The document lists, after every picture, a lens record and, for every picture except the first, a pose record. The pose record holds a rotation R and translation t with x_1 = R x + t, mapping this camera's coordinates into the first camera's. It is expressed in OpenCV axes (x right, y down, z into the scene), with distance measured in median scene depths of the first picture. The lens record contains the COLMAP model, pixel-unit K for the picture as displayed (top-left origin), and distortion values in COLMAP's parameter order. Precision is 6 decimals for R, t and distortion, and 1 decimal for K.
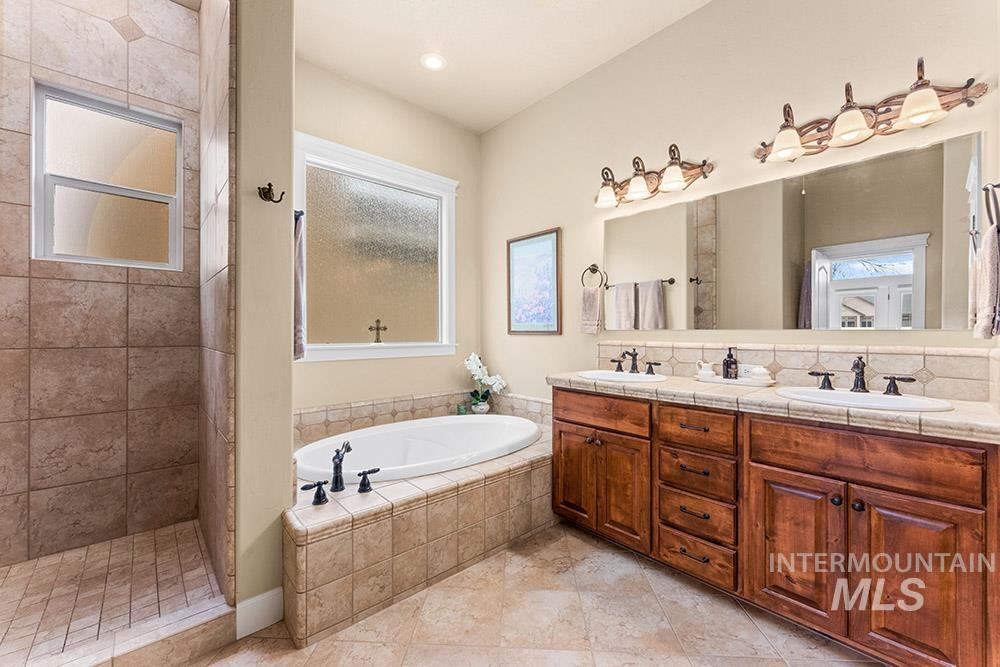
lens RADIAL K [[403.1, 0, 501.9], [0, 403.1, 343.1], [0, 0, 1]] dist [-0.000407, -0.000077]
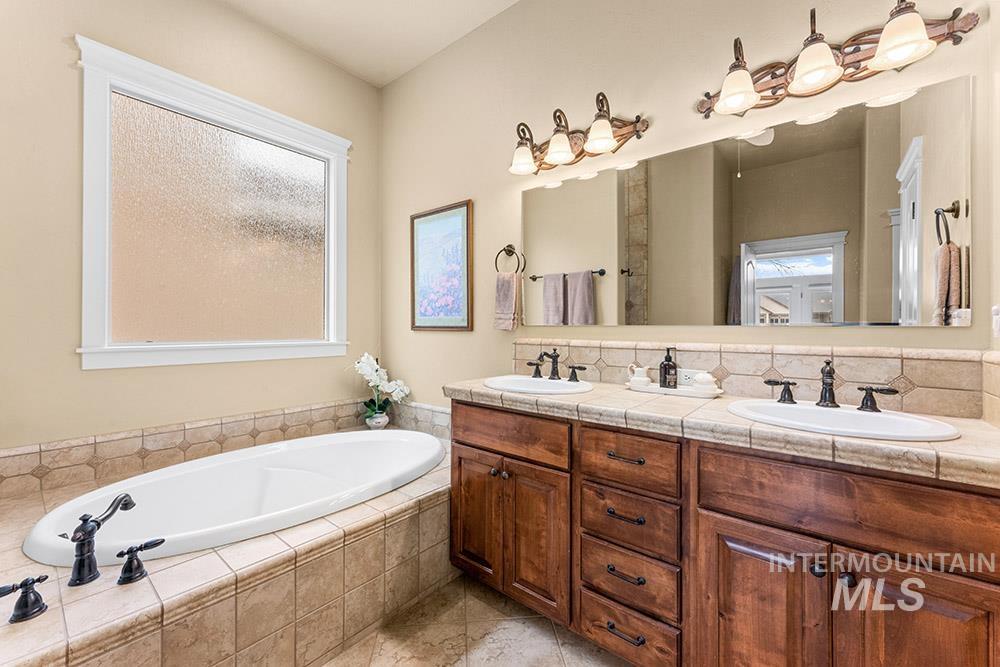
lens RADIAL K [[403.1, 0, 501.9], [0, 403.1, 343.1], [0, 0, 1]] dist [-0.000407, -0.000077]
pose [[0.988930, -0.002722, 0.148355, 0.124206], [0.001100, 0.999939, 0.011010, -0.007714], [-0.148375, -0.010725, 0.988873, 0.263941]]
